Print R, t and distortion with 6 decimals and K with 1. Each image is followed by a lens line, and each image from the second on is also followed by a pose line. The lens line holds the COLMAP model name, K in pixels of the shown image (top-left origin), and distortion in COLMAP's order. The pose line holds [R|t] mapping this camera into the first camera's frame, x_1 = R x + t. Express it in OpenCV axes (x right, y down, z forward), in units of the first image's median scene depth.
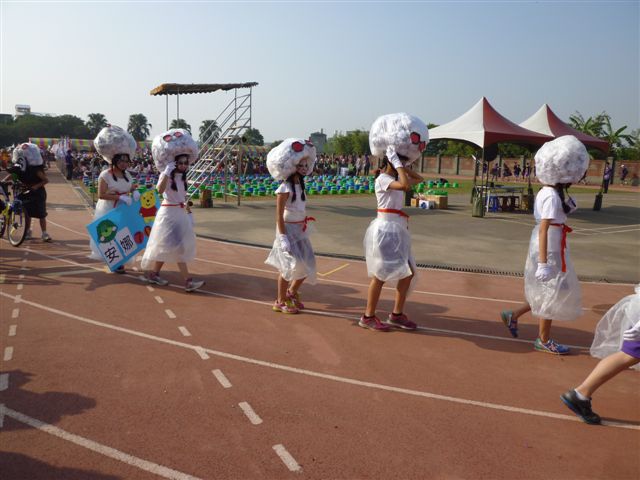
lens RADIAL K [[481.7, 0, 323.7], [0, 481.7, 238.5], [0, 0, 1]] dist [-0.055777, 0.012582]
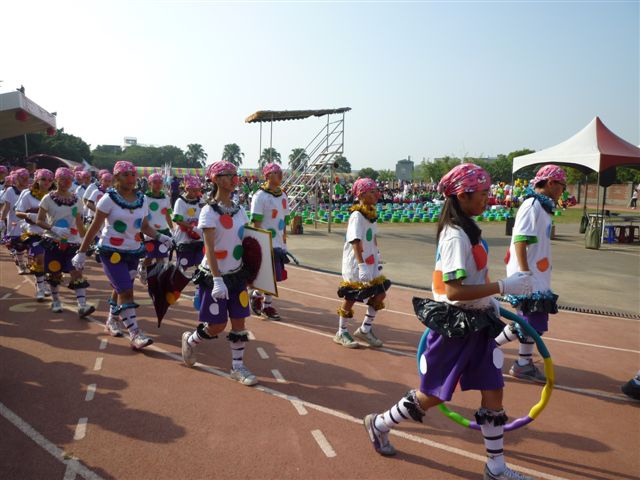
lens RADIAL K [[481.7, 0, 323.7], [0, 481.7, 238.5], [0, 0, 1]] dist [-0.055777, 0.012582]
pose [[0.984467, 0.015047, -0.174922, -0.012426], [-0.024830, 0.998239, -0.053871, -0.002812], [0.173804, 0.057378, 0.983107, 0.028454]]
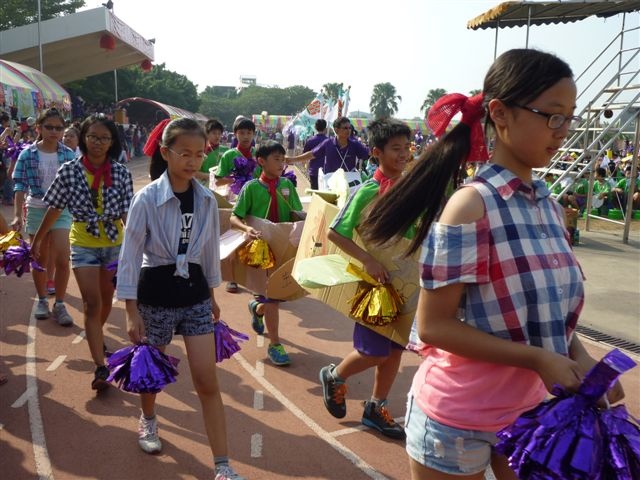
lens RADIAL K [[659.7, 0, 323.2], [0, 659.7, 243.6], [0, 0, 1]] dist [-0.079081, 0.009697]
pose [[0.903443, 0.069856, -0.422978, -0.129236], [-0.075809, 0.997119, 0.002756, -0.033964], [0.421952, 0.029575, 0.906136, 0.196222]]
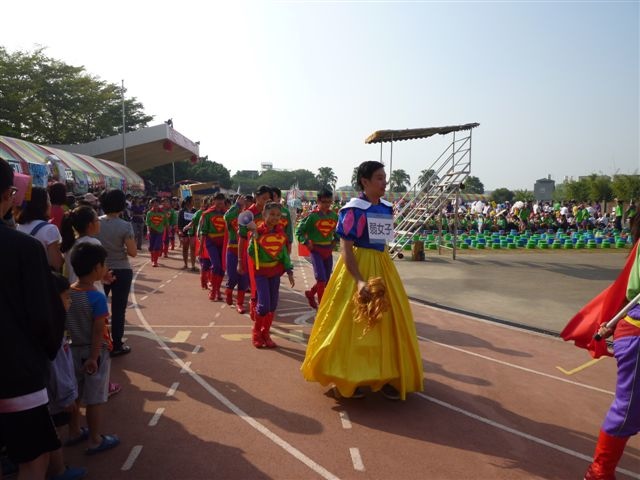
lens RADIAL K [[481.7, 0, 323.7], [0, 481.7, 238.5], [0, 0, 1]] dist [-0.055777, 0.012582]
pose [[0.902969, 0.016107, -0.429403, -0.009887], [-0.059113, 0.994453, -0.087004, -0.012206], [0.425620, 0.103945, 0.898912, 0.071405]]
